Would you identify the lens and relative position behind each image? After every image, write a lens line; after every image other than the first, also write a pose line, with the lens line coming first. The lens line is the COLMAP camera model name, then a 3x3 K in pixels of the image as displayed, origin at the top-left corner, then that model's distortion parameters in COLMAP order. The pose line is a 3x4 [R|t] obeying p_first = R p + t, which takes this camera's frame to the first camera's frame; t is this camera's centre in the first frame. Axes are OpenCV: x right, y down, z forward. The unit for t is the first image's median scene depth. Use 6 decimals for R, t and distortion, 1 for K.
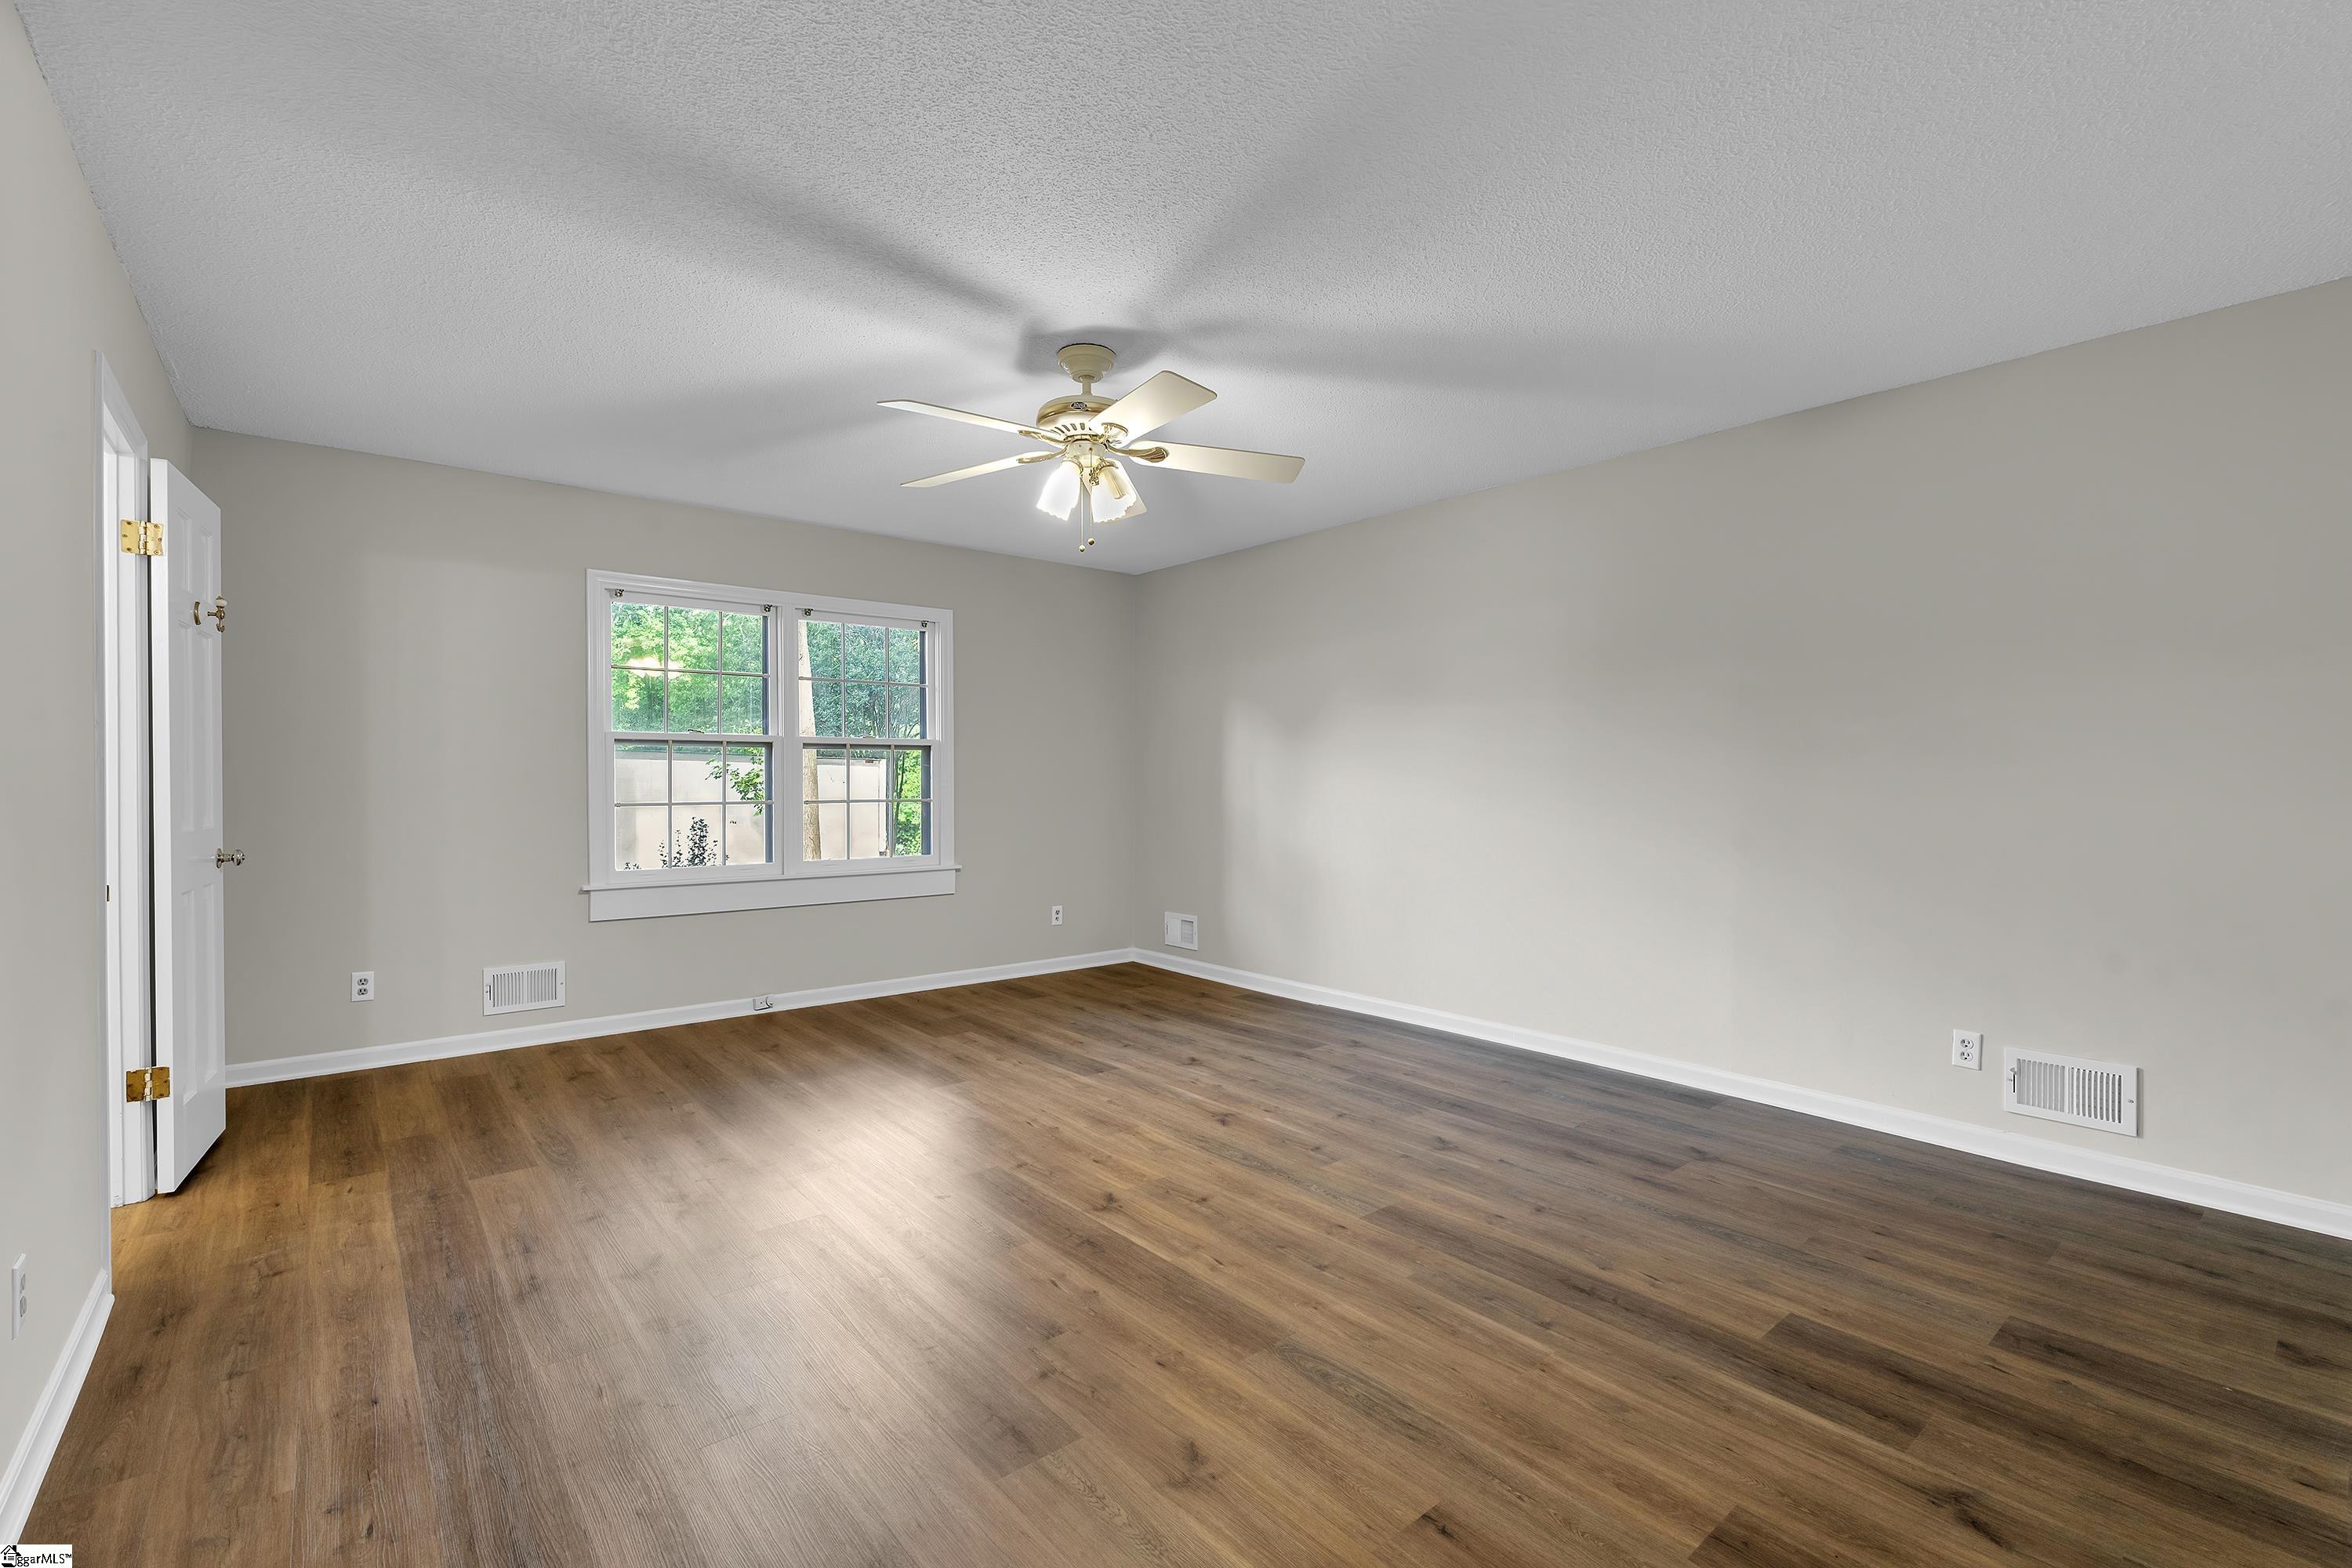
lens RADIAL K [[1027.3, 0, 1181.5], [0, 1027.3, 771.9], [0, 0, 1]] dist [-0.012222, -0.000032]
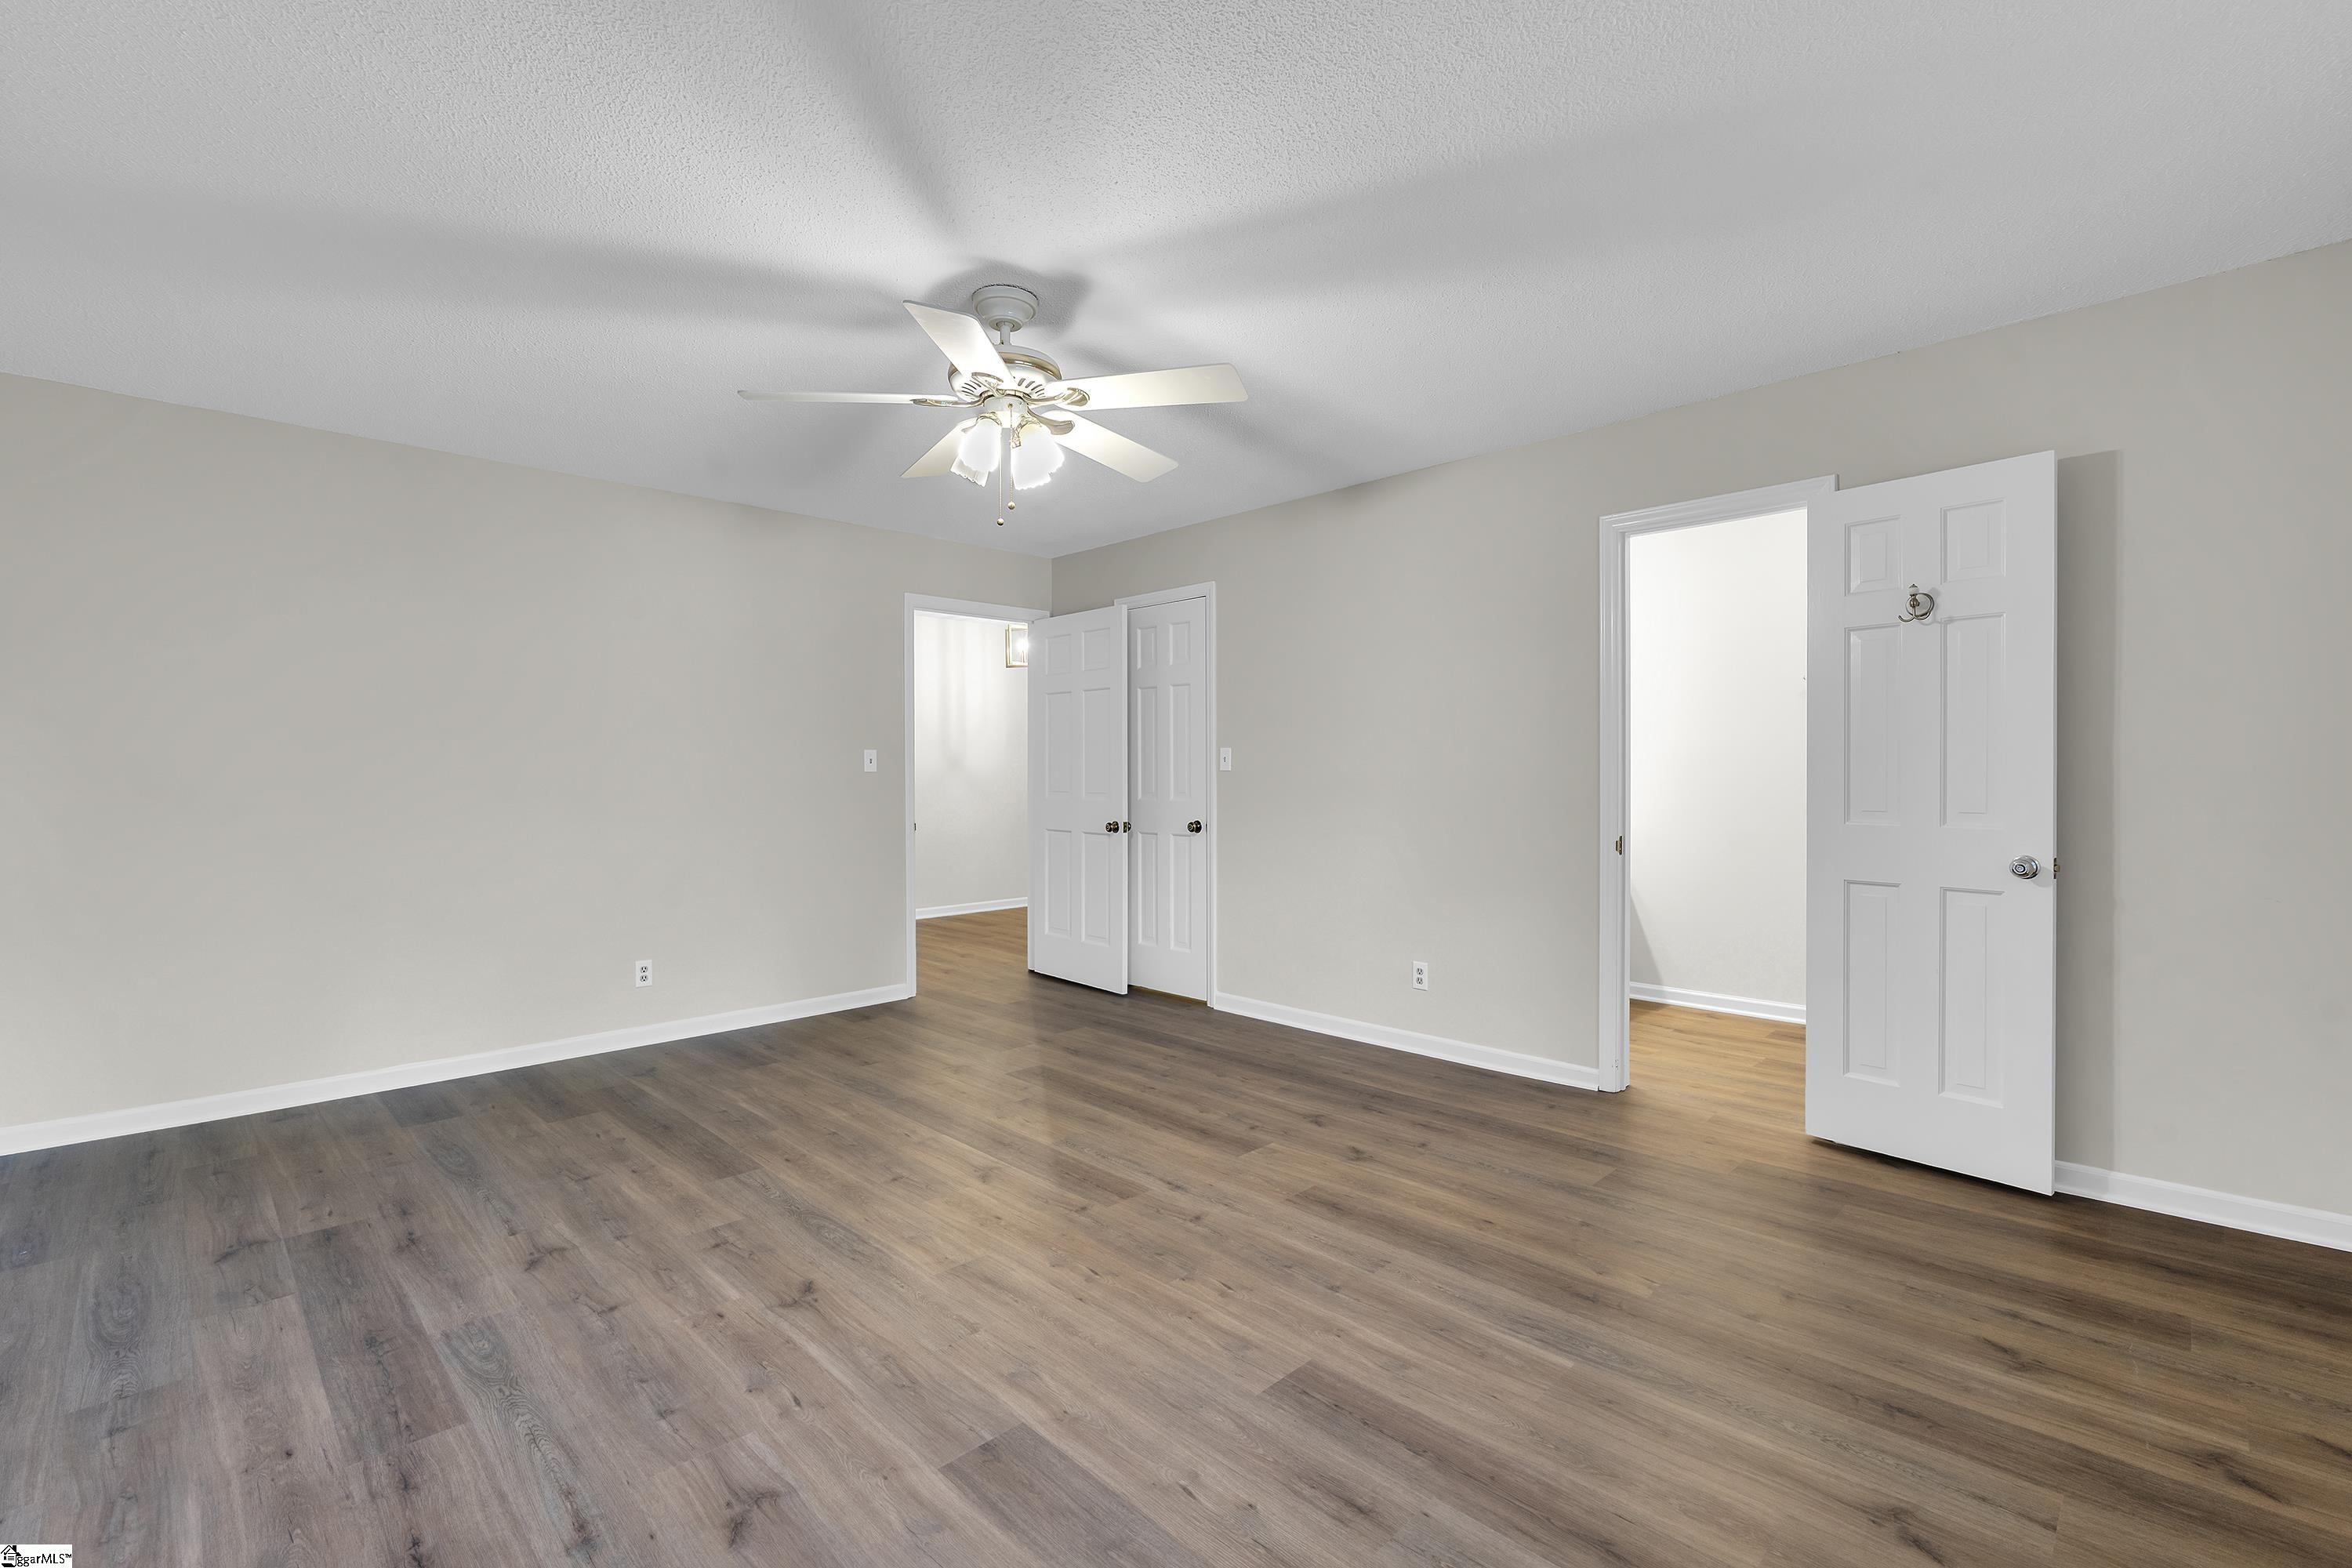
lens RADIAL K [[1027.3, 0, 1184.0], [0, 1027.3, 770.5], [0, 0, 1]] dist [-0.012222, -0.000032]
pose [[-0.995646, 0.001614, -0.093197, -0.156916], [0.002526, 0.999950, -0.009662, 0.007123], [0.093177, -0.009855, -0.995601, 1.847055]]
